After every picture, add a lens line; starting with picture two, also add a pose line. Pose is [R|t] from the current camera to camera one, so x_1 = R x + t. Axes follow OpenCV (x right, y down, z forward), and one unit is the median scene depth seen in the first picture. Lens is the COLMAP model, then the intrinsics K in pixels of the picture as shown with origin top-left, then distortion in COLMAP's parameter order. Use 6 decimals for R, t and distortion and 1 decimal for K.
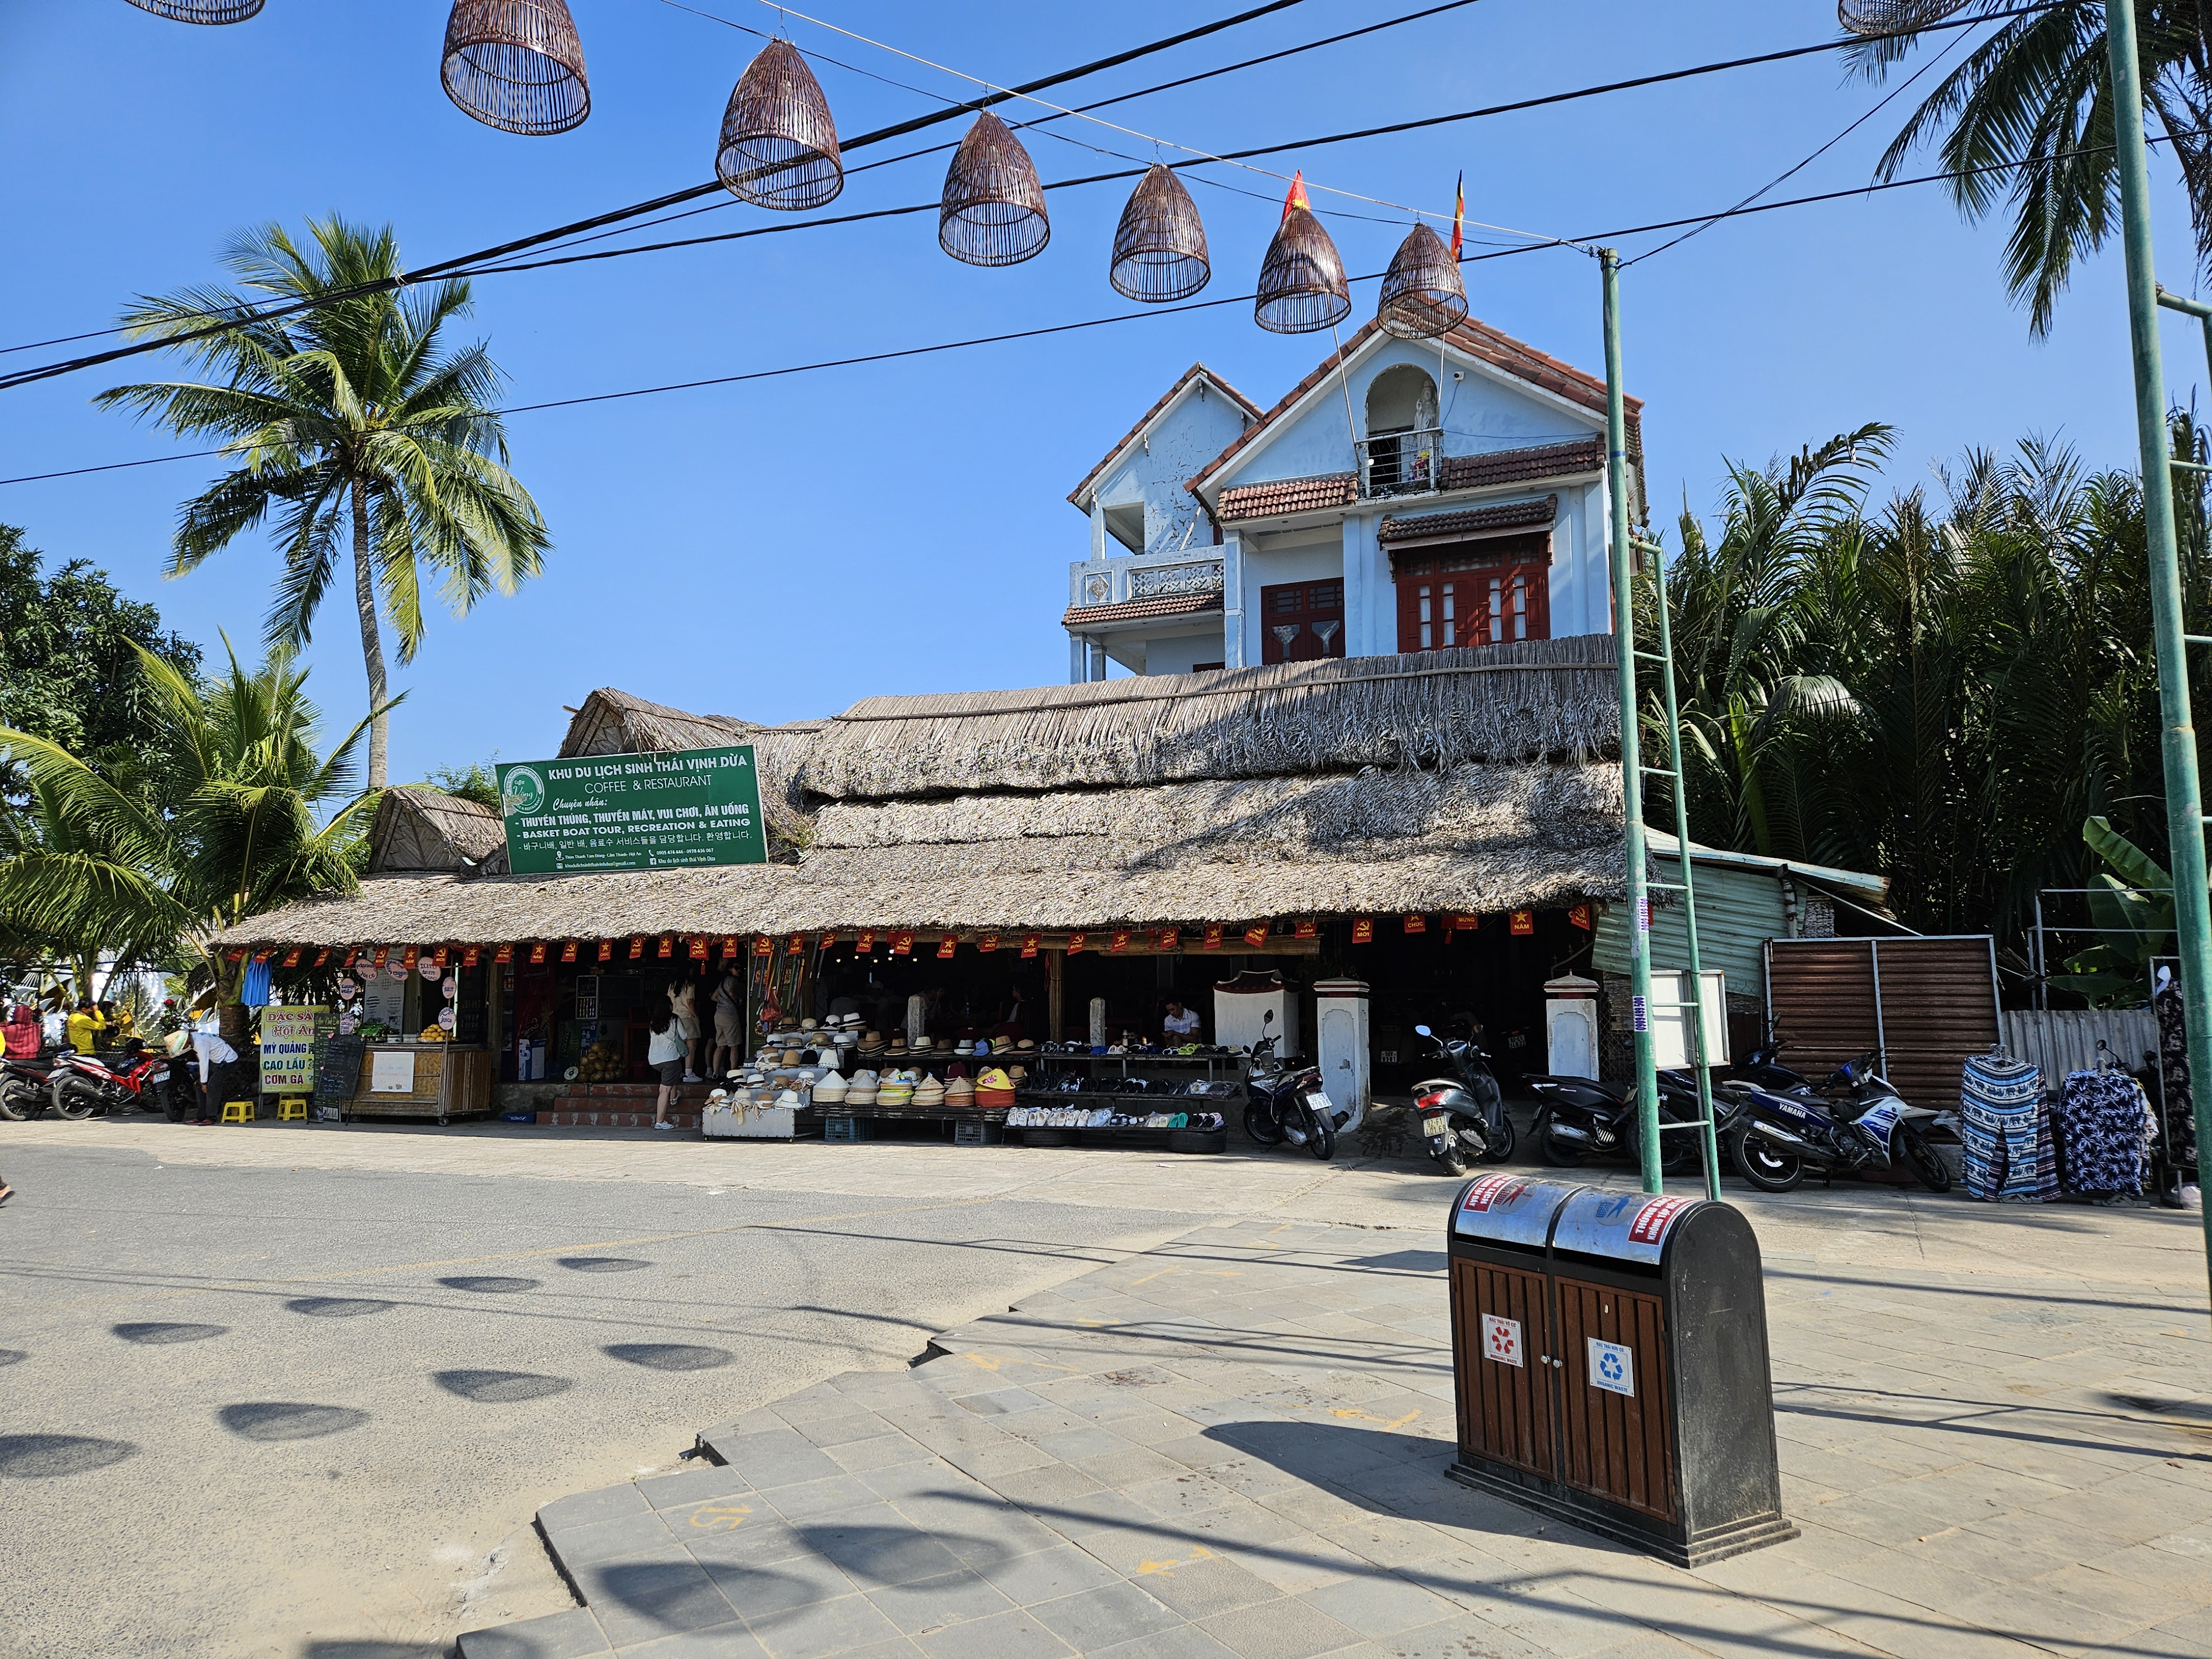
lens RADIAL K [[1501.0, 0, 1102.4], [0, 1501.0, 837.9], [0, 0, 1]] dist [0.032937, -0.005886]
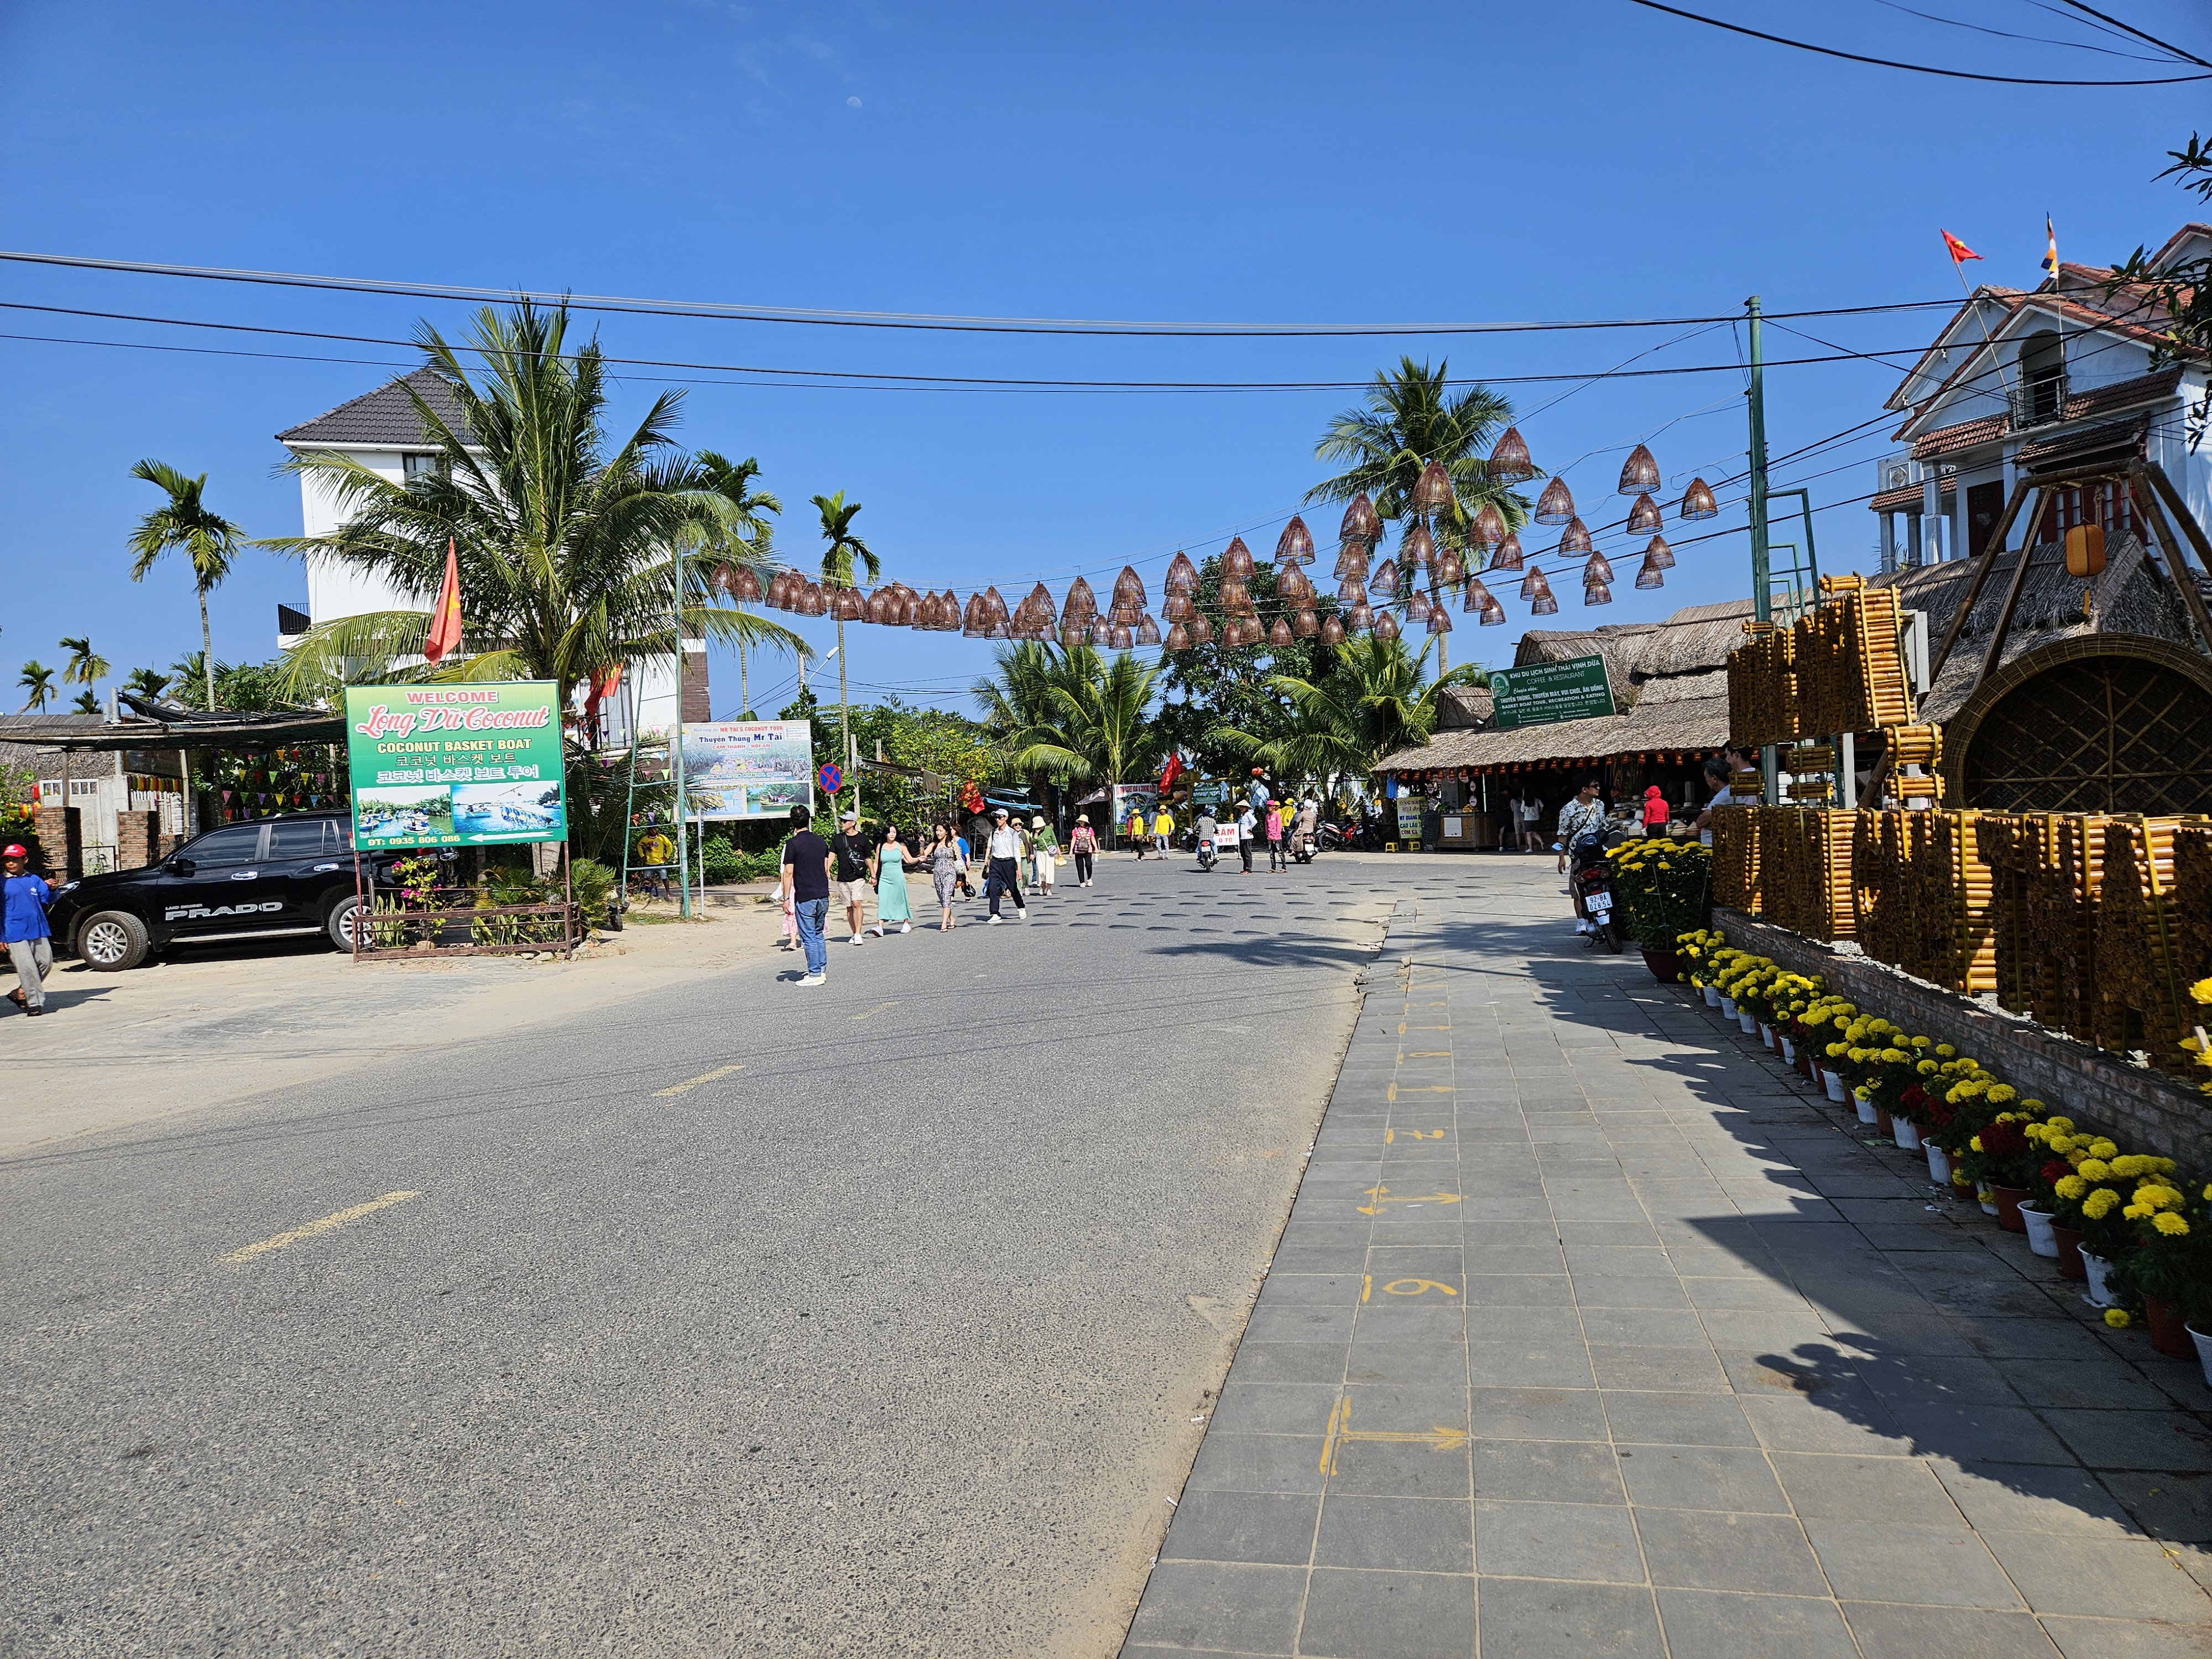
lens RADIAL K [[1501.0, 0, 1106.9], [0, 1501.0, 834.7], [0, 0, 1]] dist [0.032937, -0.005886]
pose [[0.745496, -0.022268, -0.666138, 0.544607], [0.120656, 0.987438, 0.102021, -0.101702], [0.655498, -0.156430, 0.738818, -0.828087]]
